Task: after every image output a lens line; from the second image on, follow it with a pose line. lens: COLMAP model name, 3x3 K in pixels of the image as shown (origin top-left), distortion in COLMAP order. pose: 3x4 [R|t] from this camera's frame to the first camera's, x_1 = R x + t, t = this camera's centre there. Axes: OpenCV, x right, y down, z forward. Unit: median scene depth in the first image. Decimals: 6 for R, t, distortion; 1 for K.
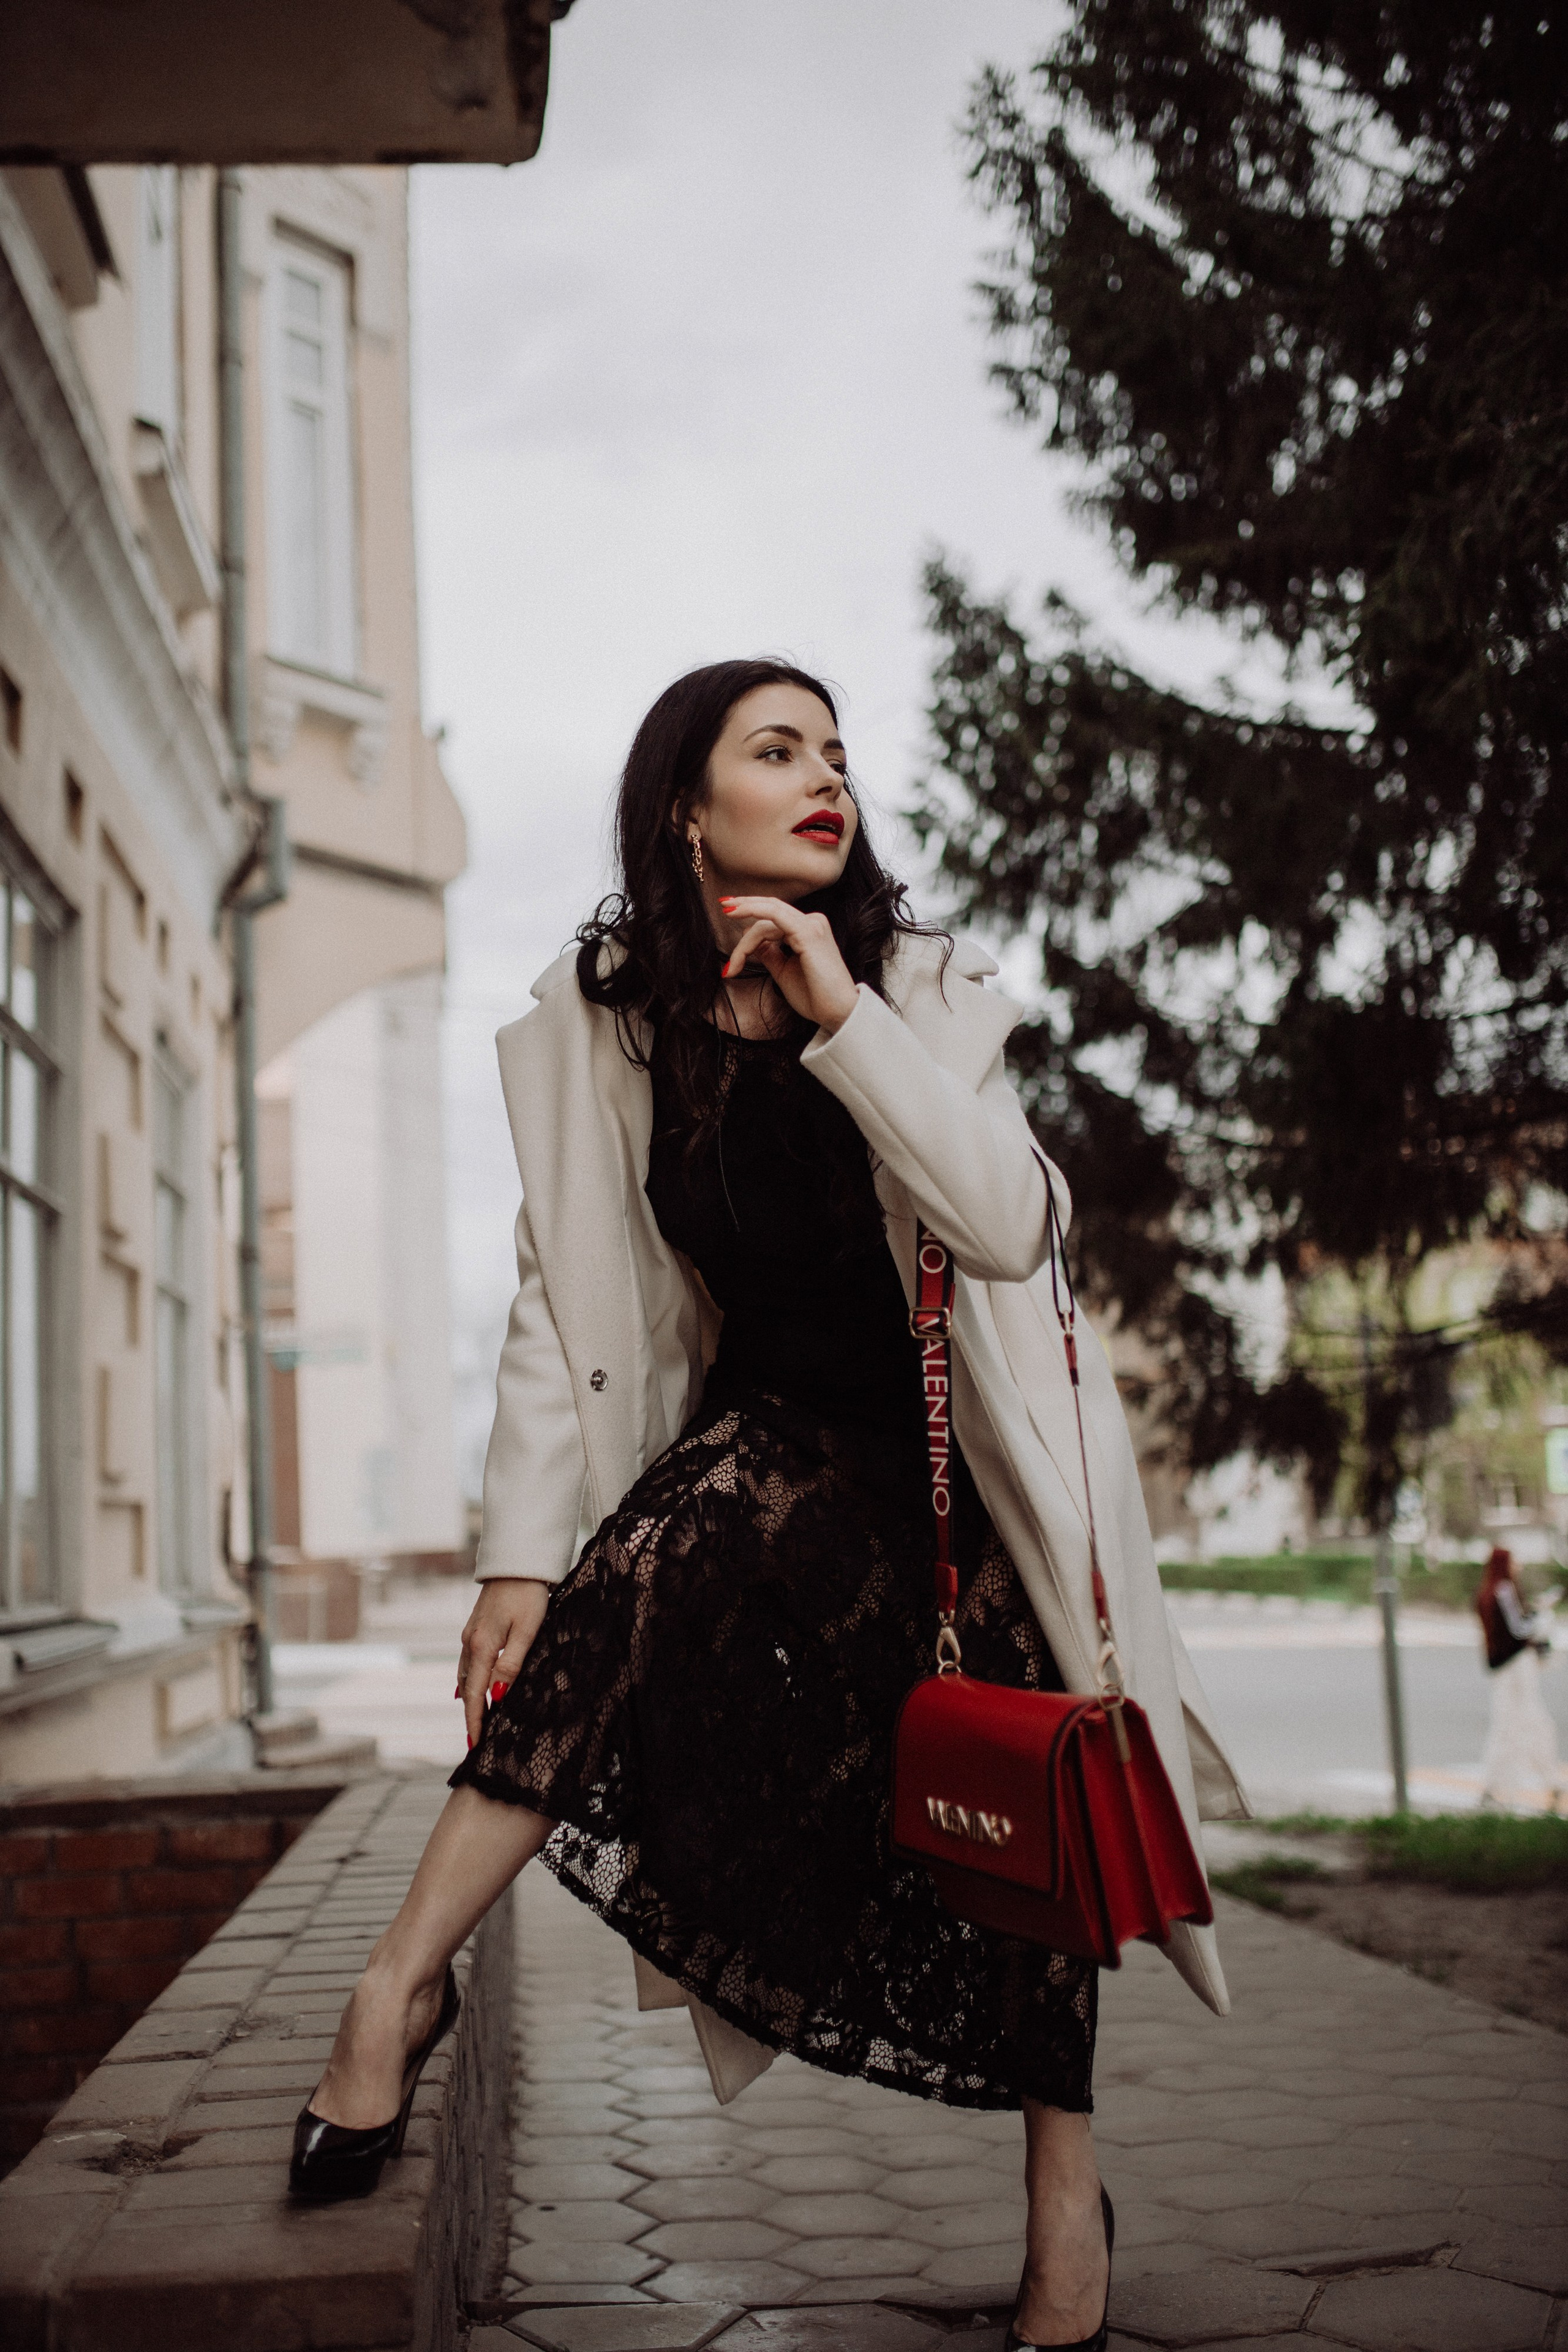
lens RADIAL K [[2246.7, 0, 784.0], [0, 2246.7, 1176.0], [0, 0, 1]] dist [-0.072029, 0.104393]
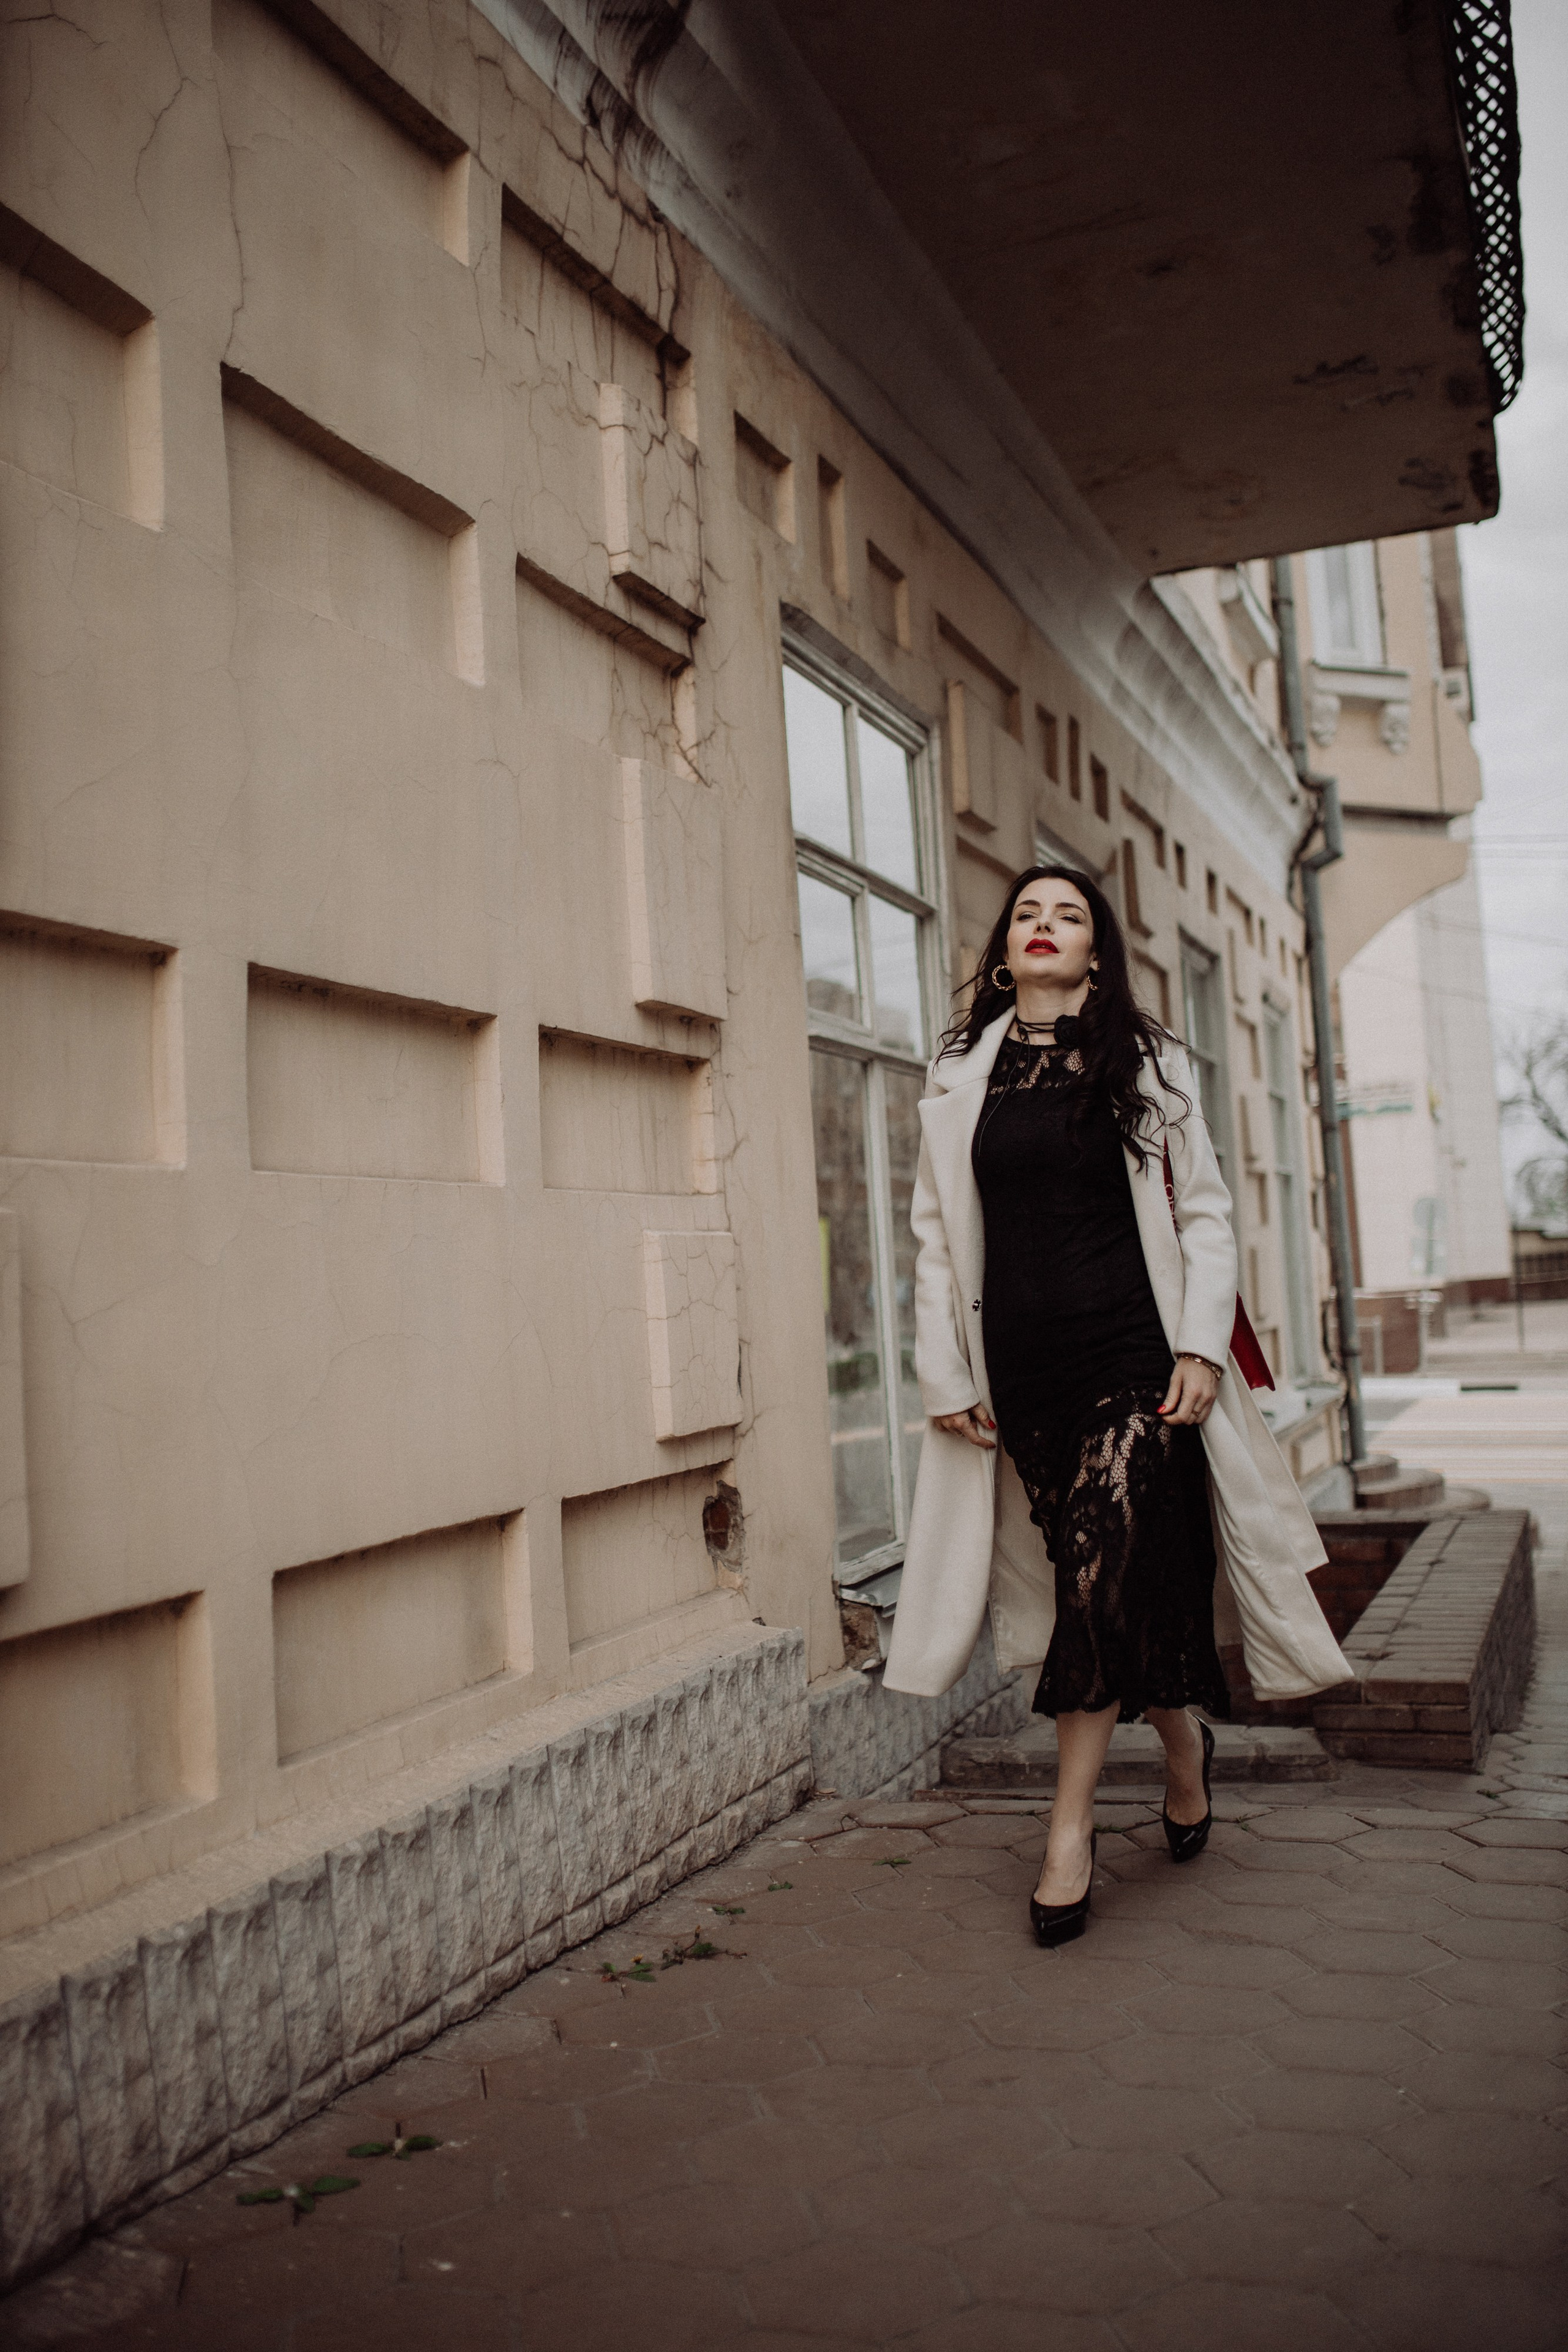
lens RADIAL K [[2273.0, 0, 775.7], [0, 2273.0, 1157.9], [0, 0, 1]] dist [-0.083115, 0.156407]
pose [[0.897049, -0.026980, -0.441107, 0.072599], [0.080149, 0.991515, 0.102347, -0.126808], [0.434603, -0.127164, 0.891599, -0.416762]]
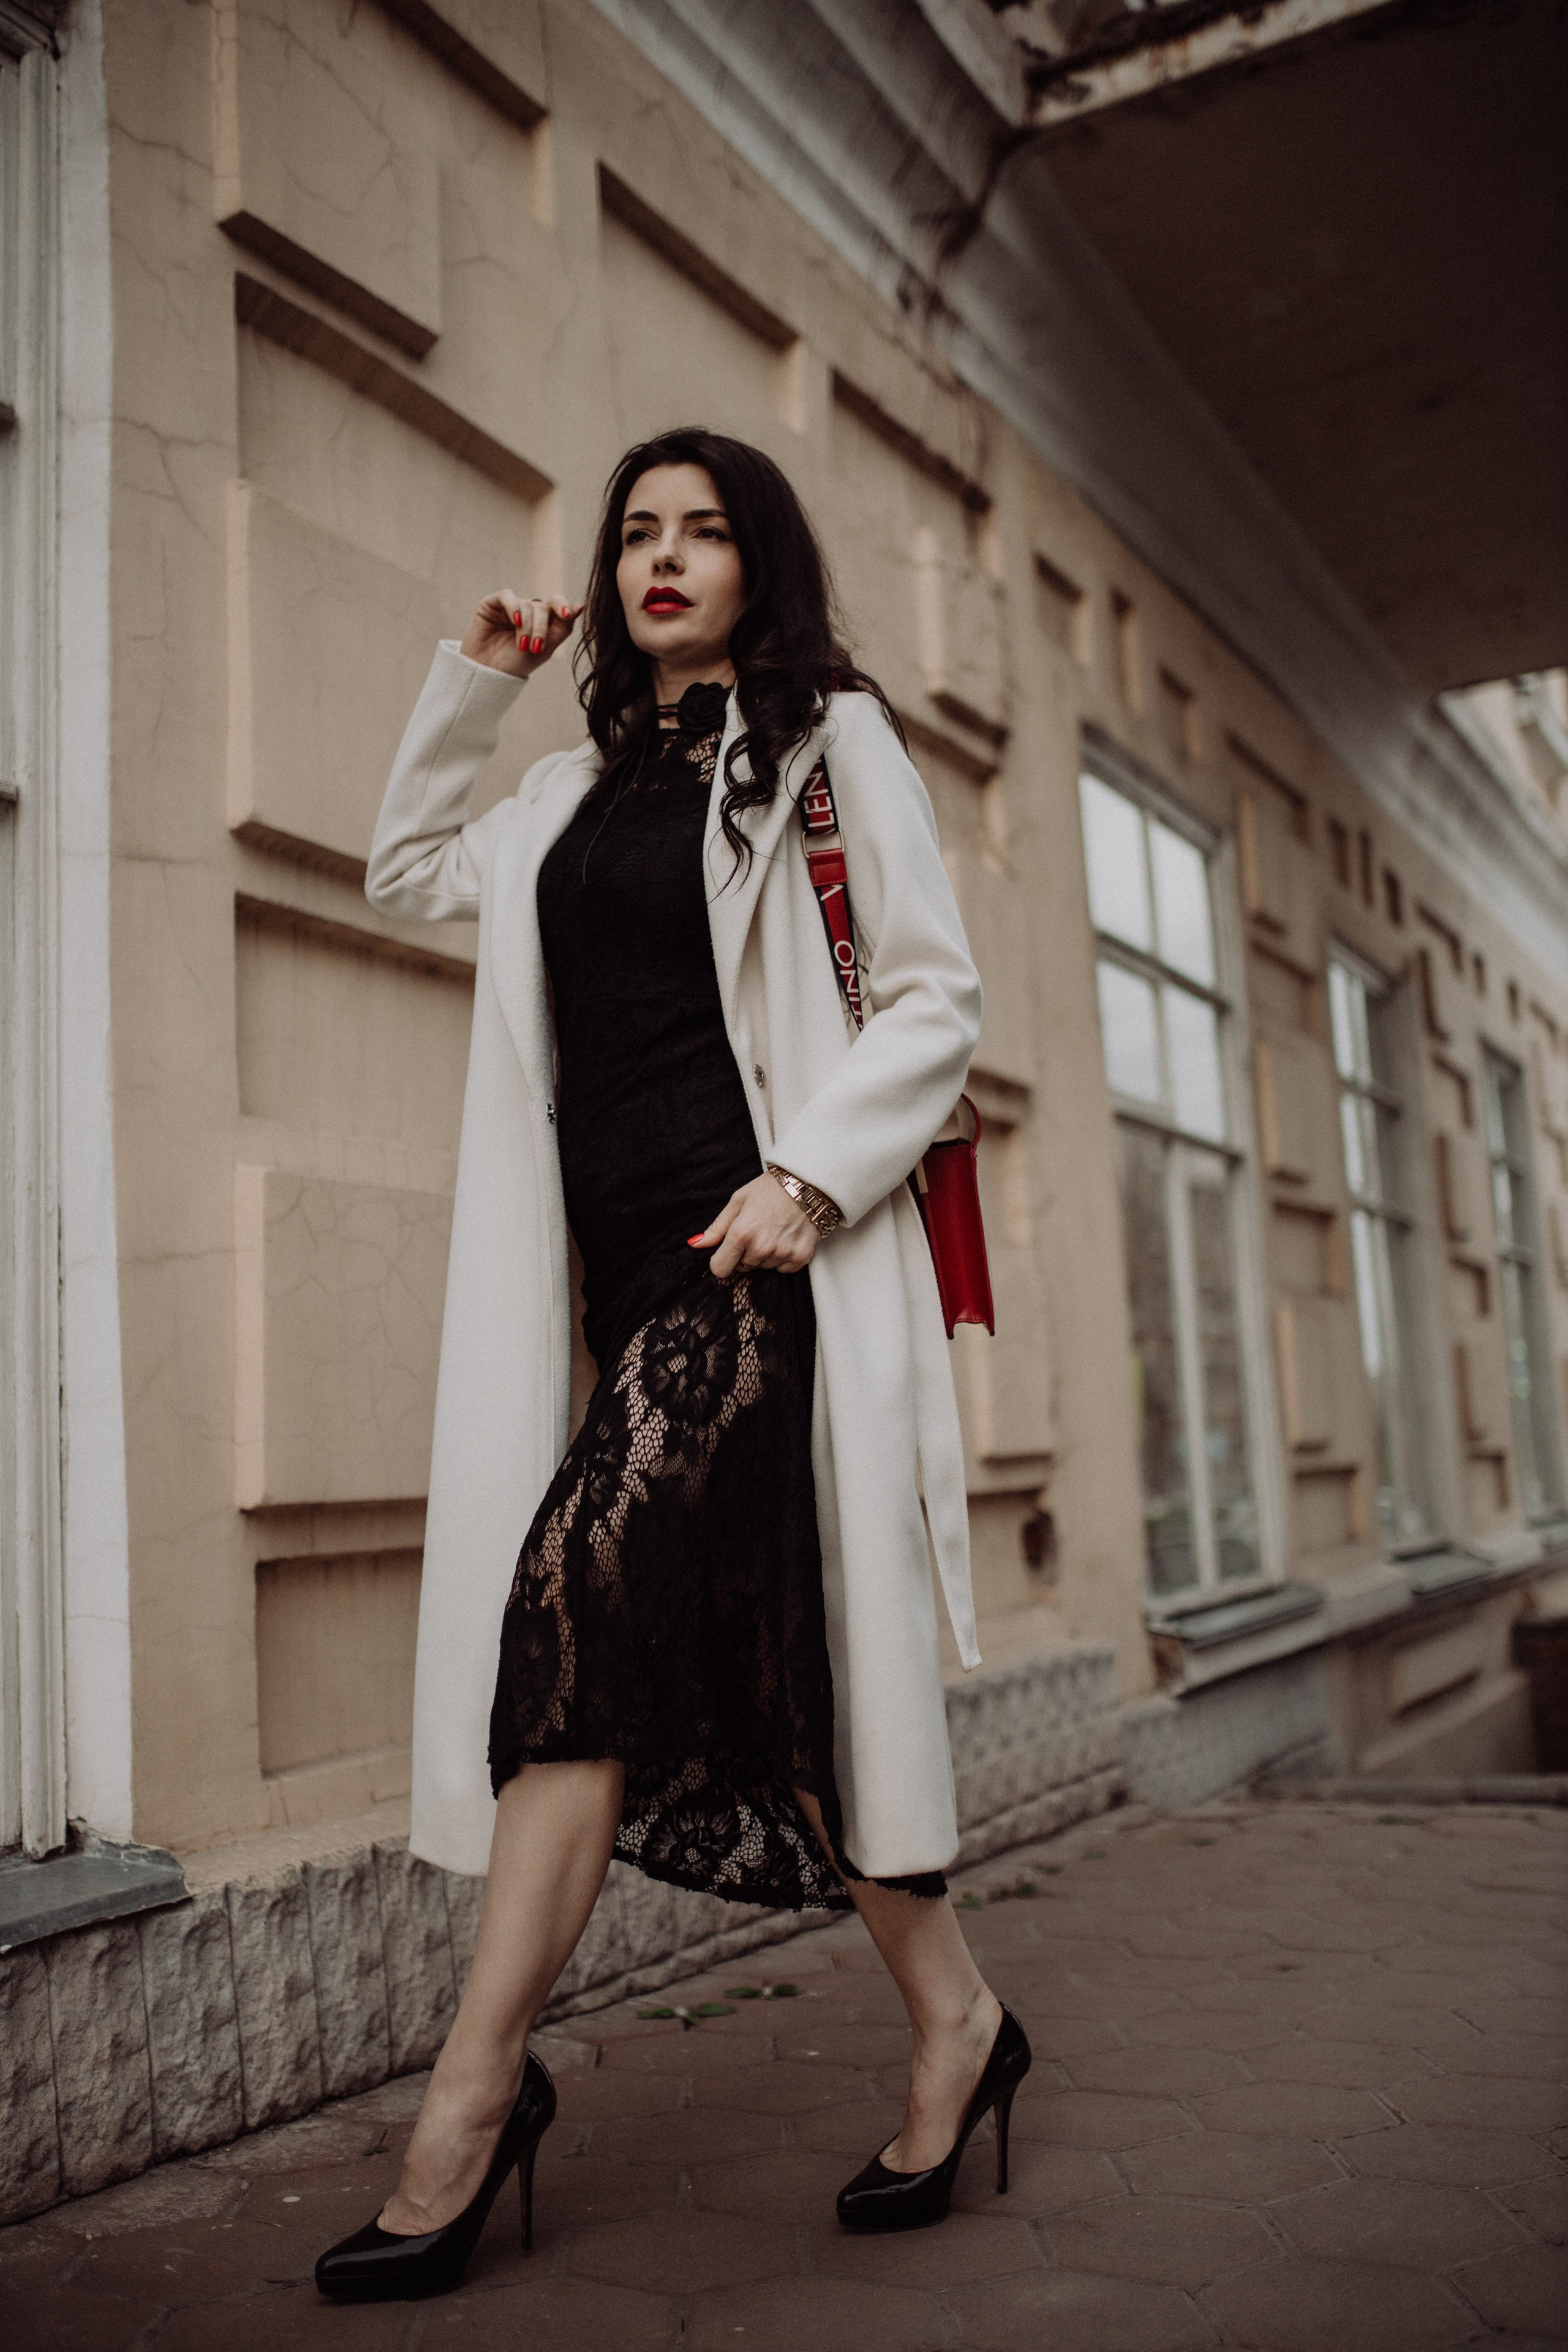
lens RADIAL K [[2273.0, 0, 775.7], [0, 2273.0, 1157.9], [0, 0, 1]] dist [-0.083115, 0.156407]
pose [[0.827908, -0.071062, -0.556344, 0.096259], [0.100572, 0.994673, 0.022614, -0.109531], [0.551774, -0.074676, 0.830644, -0.465938]]
